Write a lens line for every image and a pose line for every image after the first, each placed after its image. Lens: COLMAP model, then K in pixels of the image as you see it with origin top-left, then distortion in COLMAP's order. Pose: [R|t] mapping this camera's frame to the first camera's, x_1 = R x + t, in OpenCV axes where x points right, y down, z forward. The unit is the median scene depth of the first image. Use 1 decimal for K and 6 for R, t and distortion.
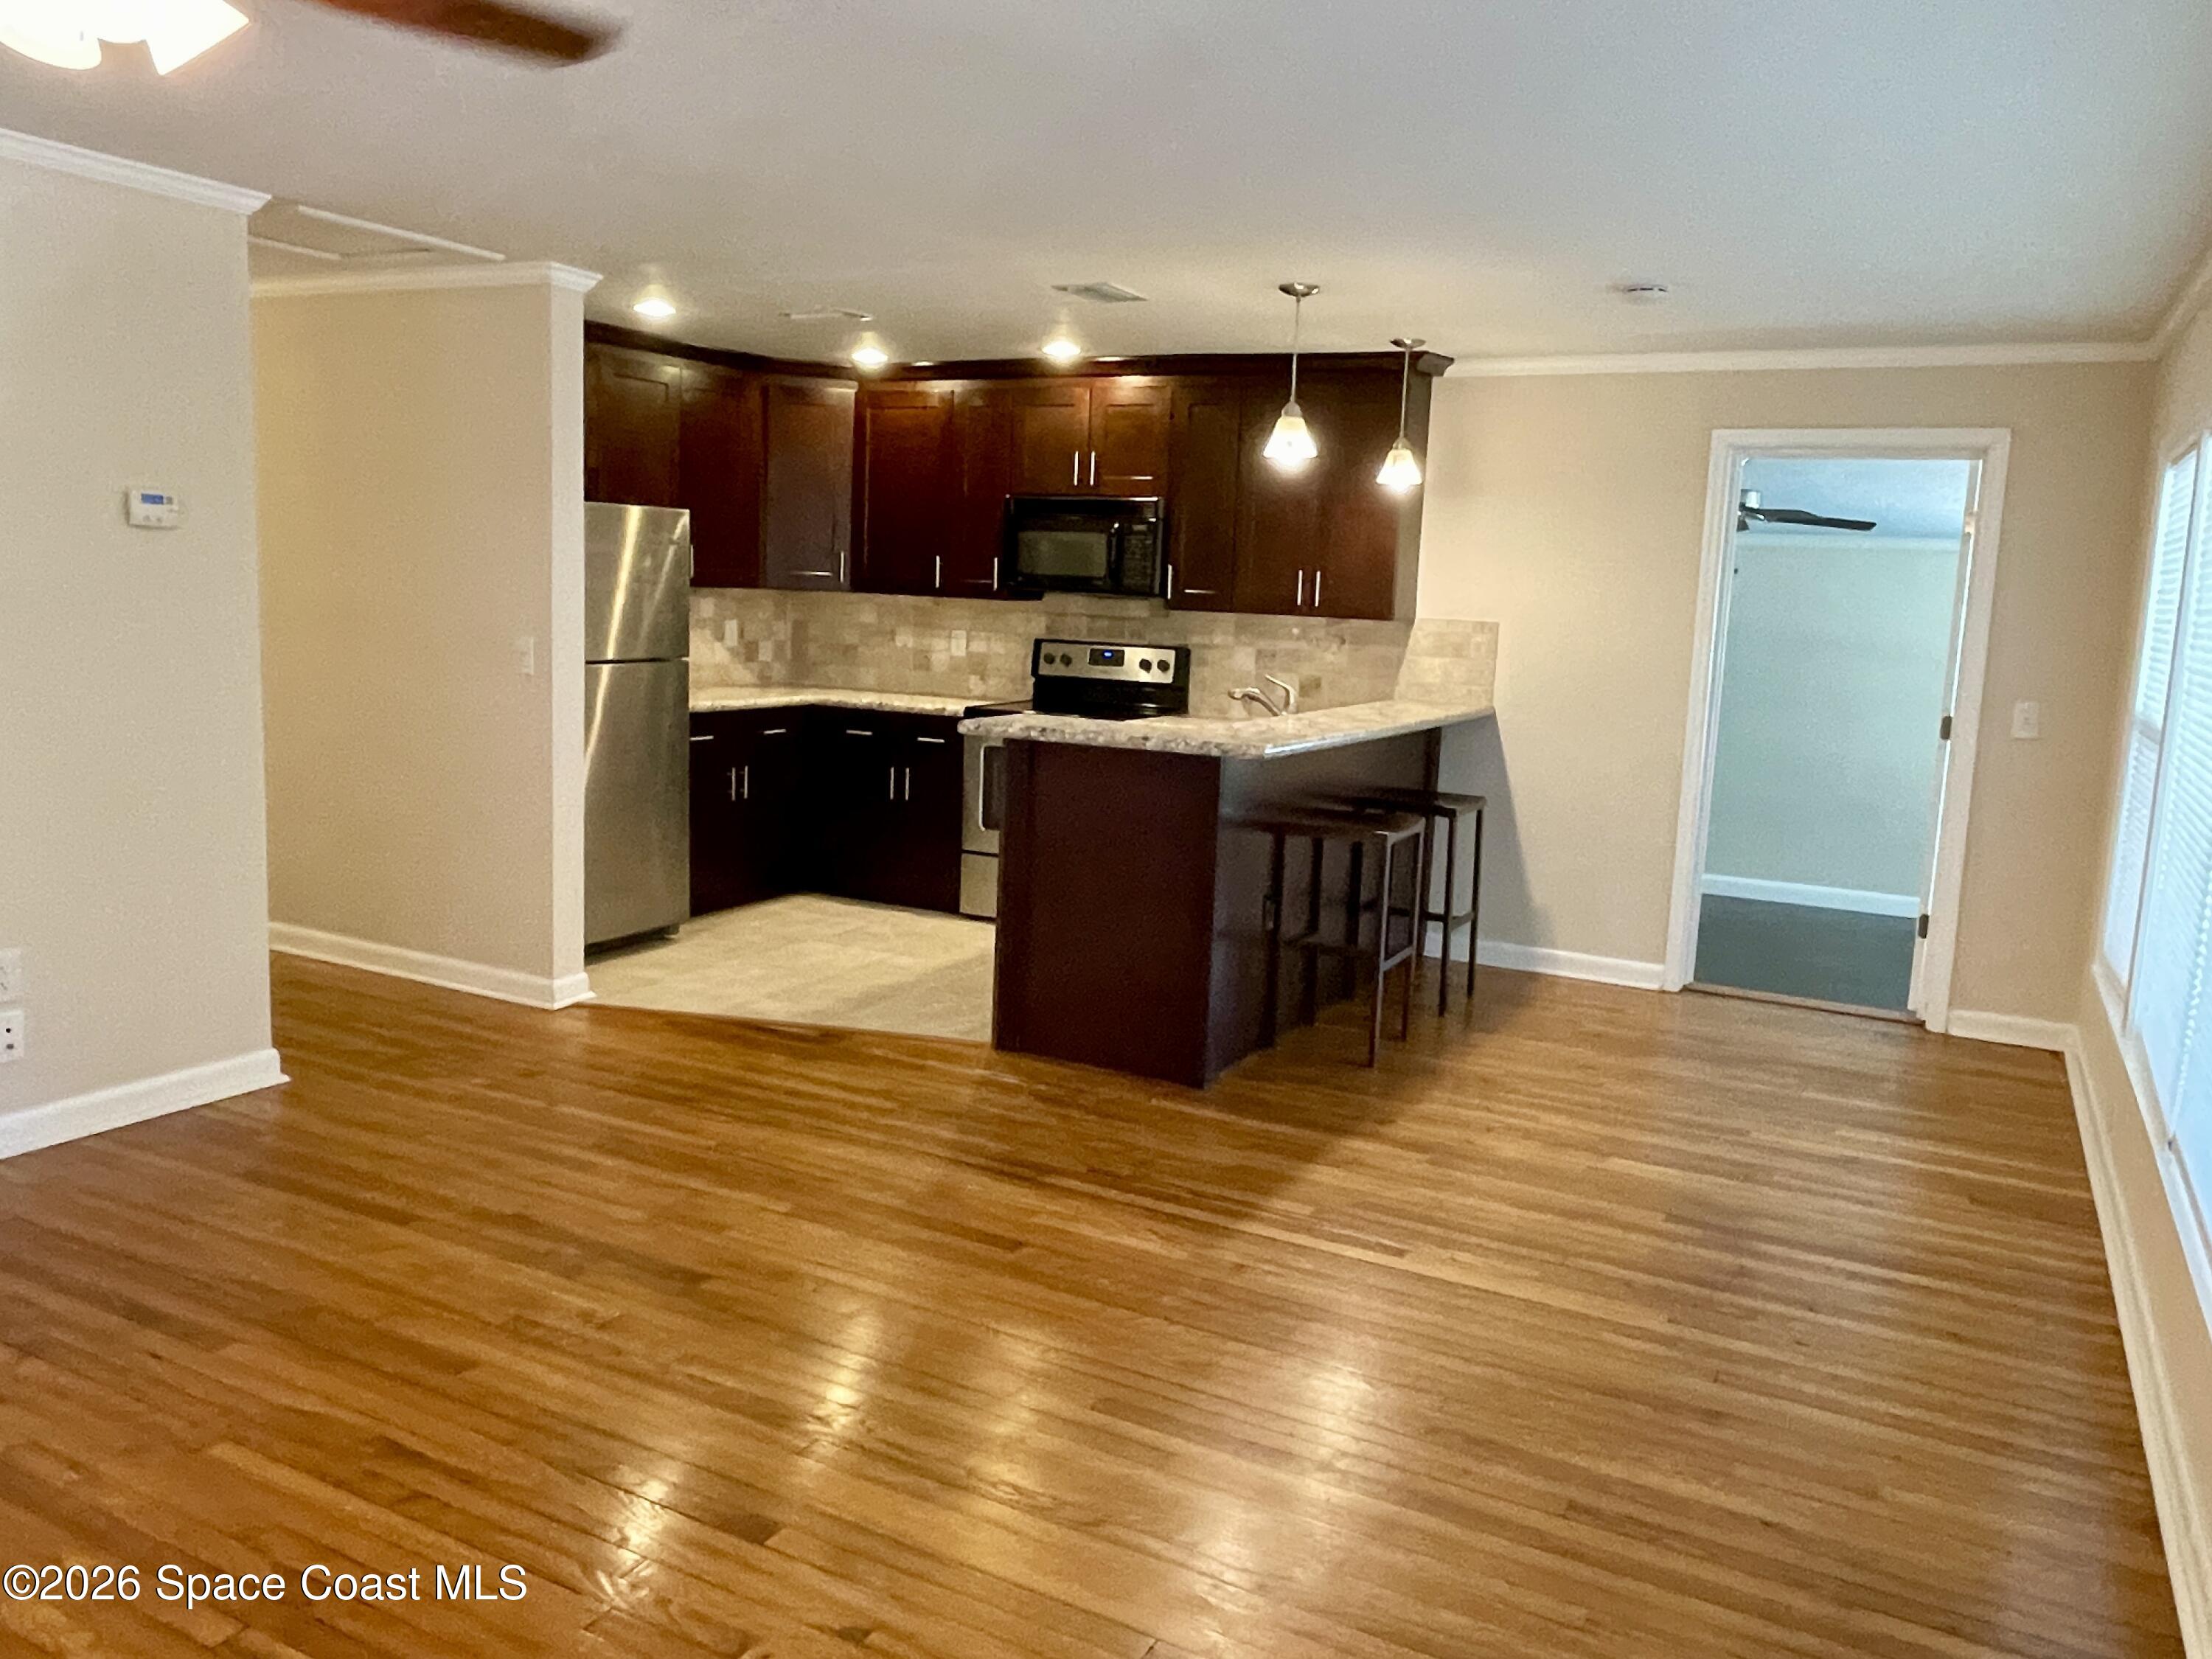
lens RADIAL K [[1637.4, 0, 1105.6], [0, 1637.4, 812.4], [0, 0, 1]] dist [-0.010703, -0.000291]
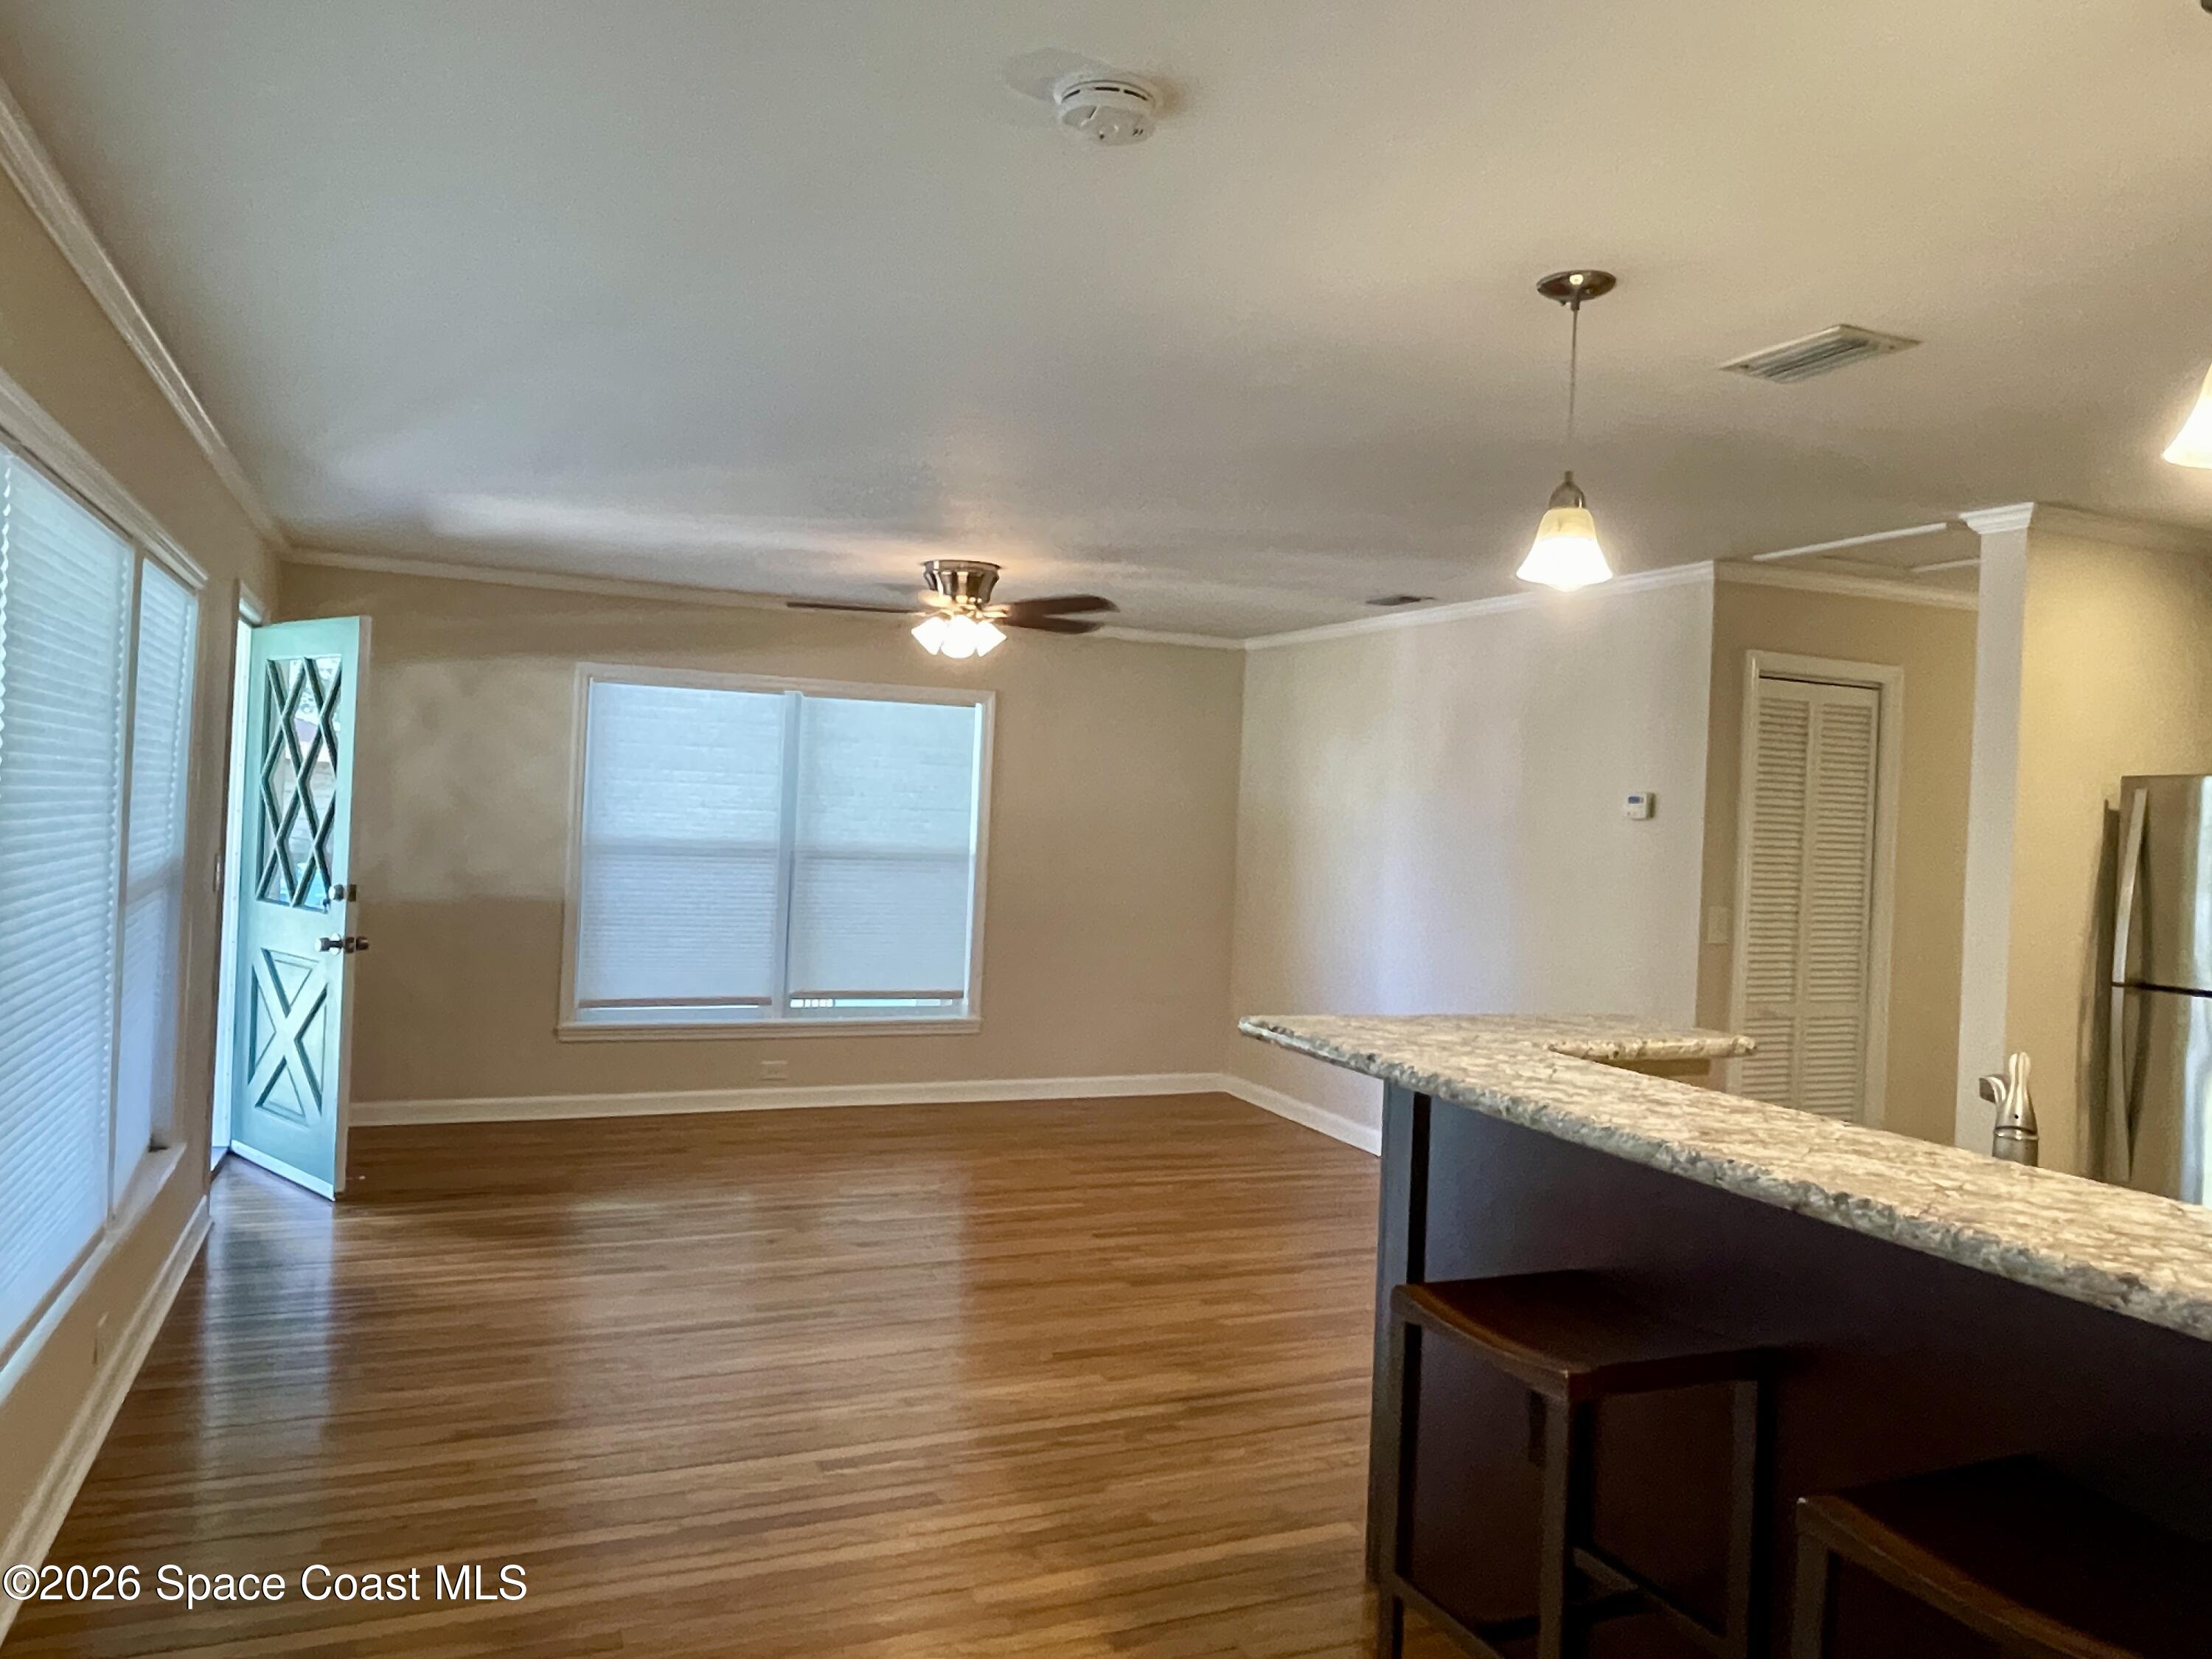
lens RADIAL K [[1525.6, 0, 1114.2], [0, 1525.6, 832.6], [0, 0, 1]] dist [-0.007015, 0.001492]
pose [[-0.615260, -0.060543, -0.785996, 0.673991], [-0.178645, 0.981816, 0.064212, -0.155739], [0.767816, 0.179921, -0.614887, 1.354550]]
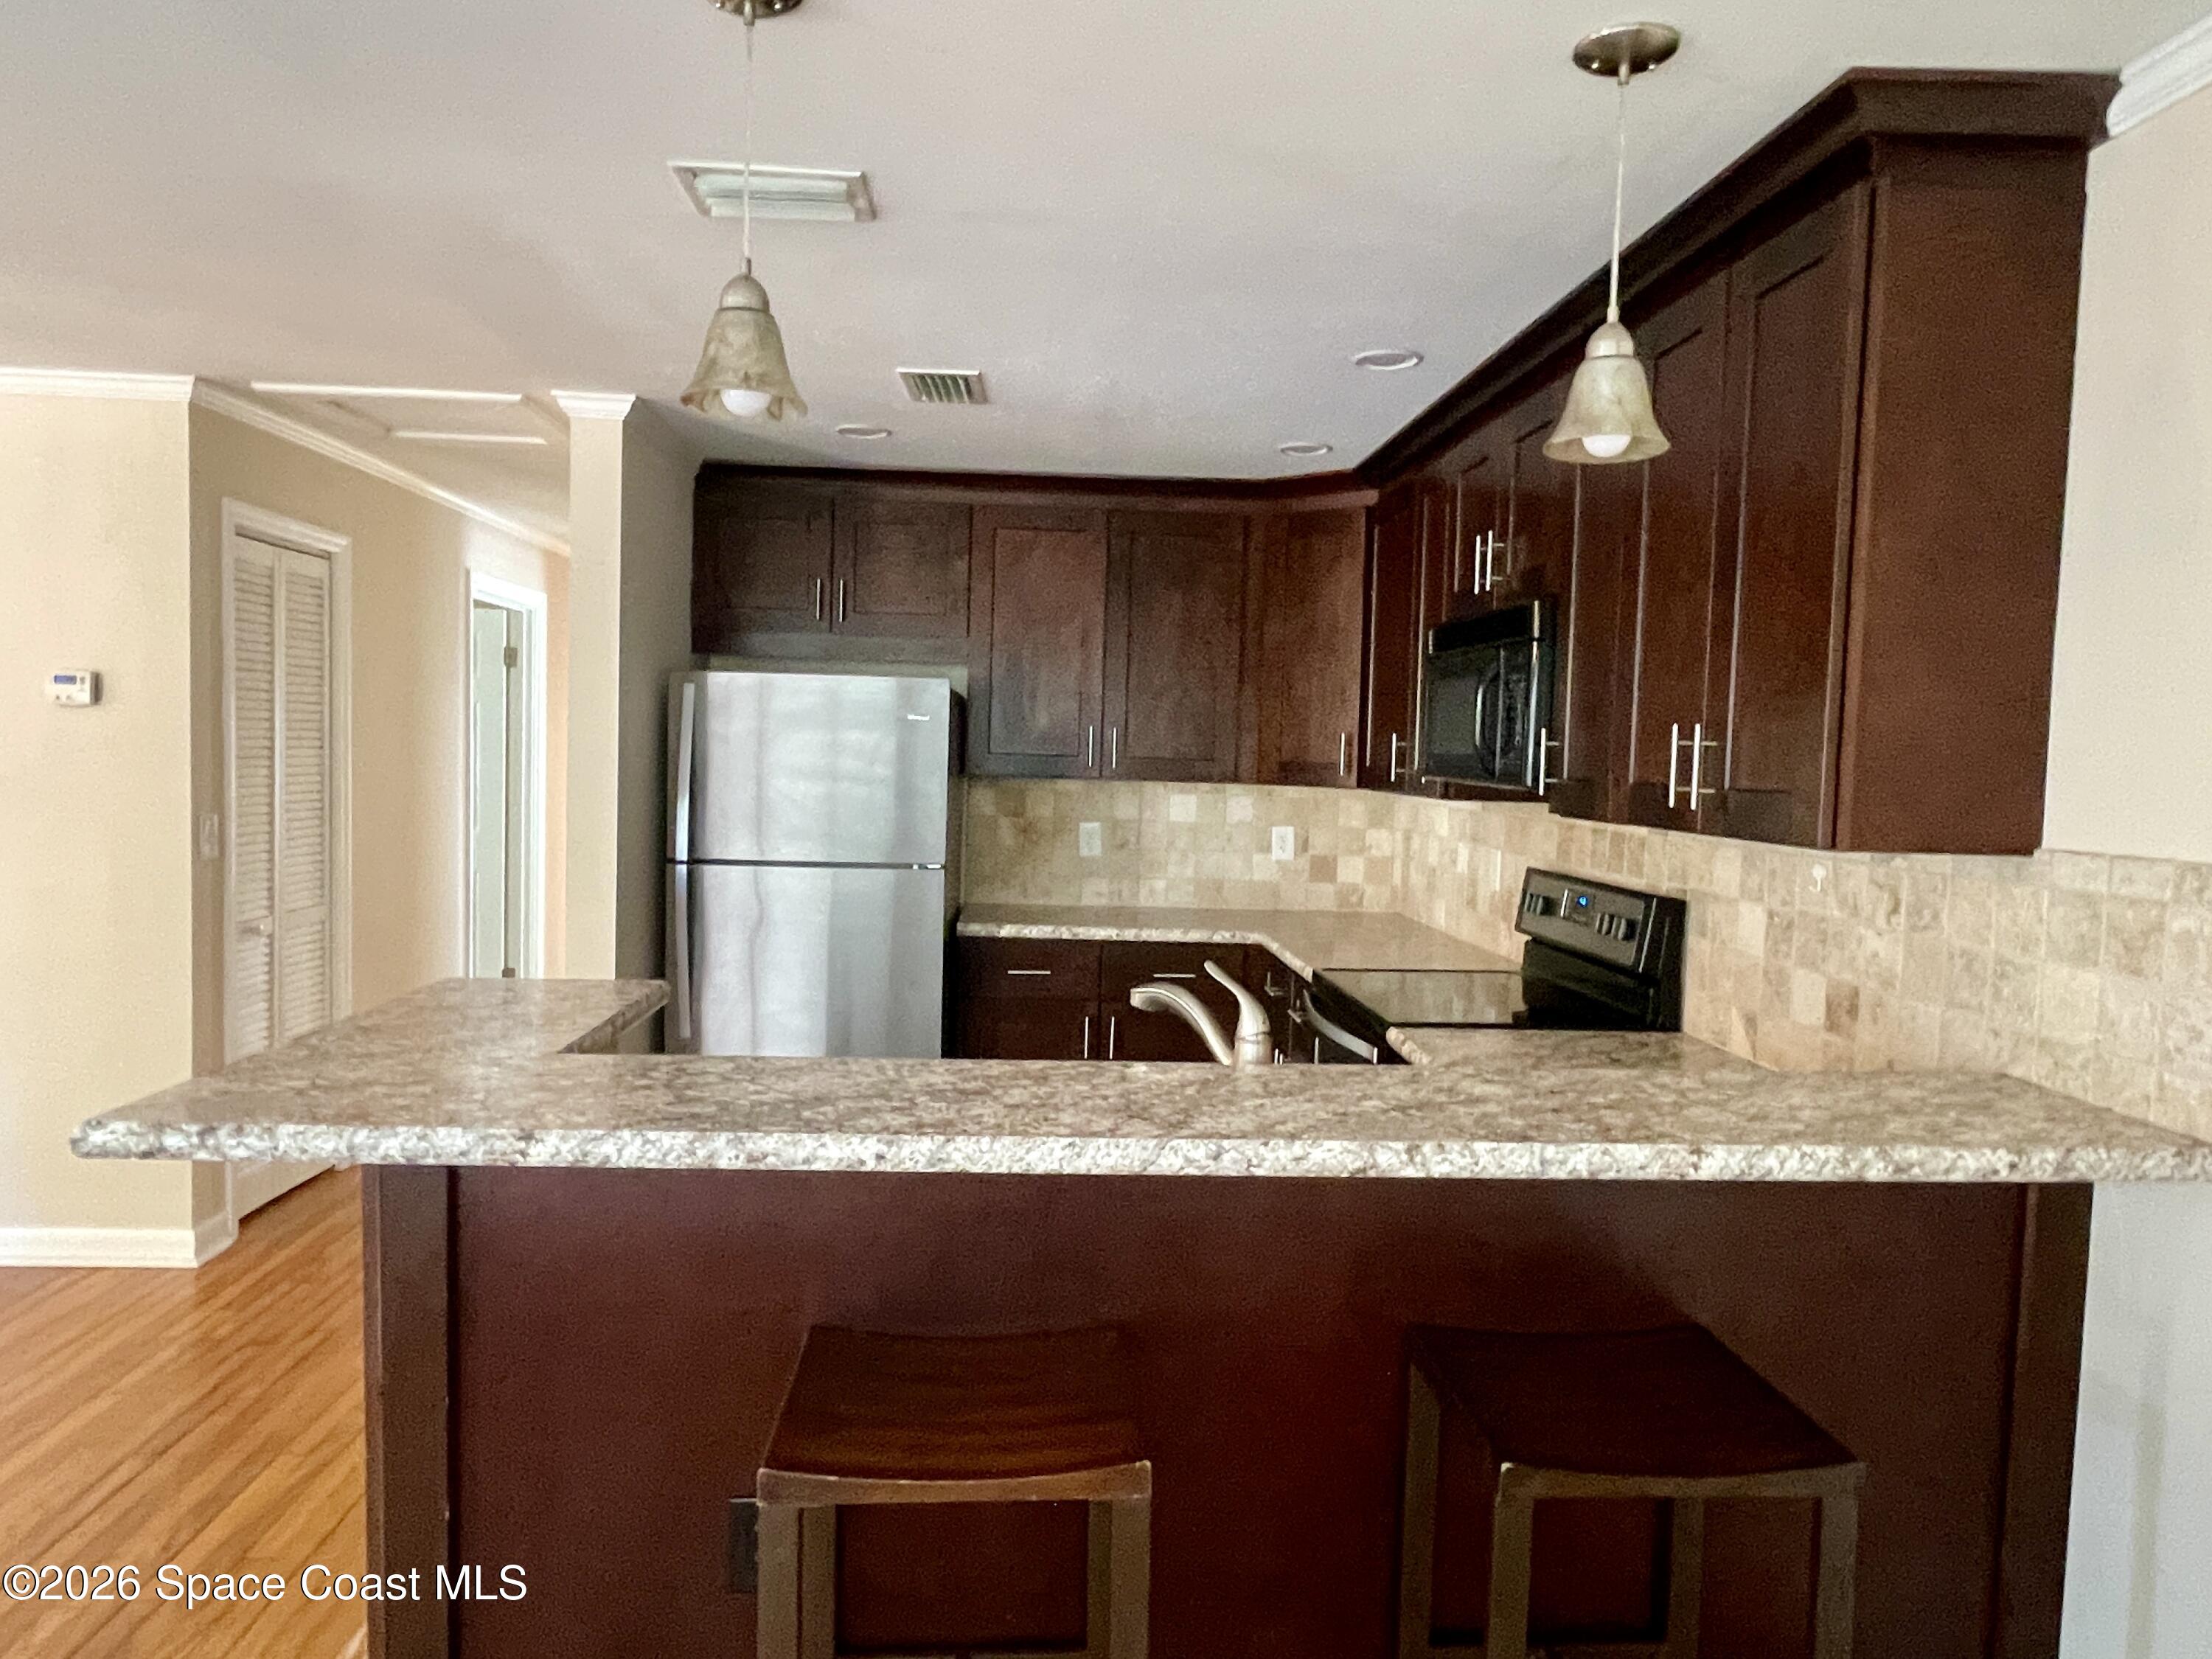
lens RADIAL K [[1400.0, 0, 1108.5], [0, 1400.0, 825.6], [0, 0, 1]] dist [-0.005970, 0.000811]
pose [[0.525555, 0.019692, -0.850532, 0.509571], [-0.127503, 0.990264, -0.055859, -0.124291], [0.841151, 0.137802, 0.522949, 1.031068]]
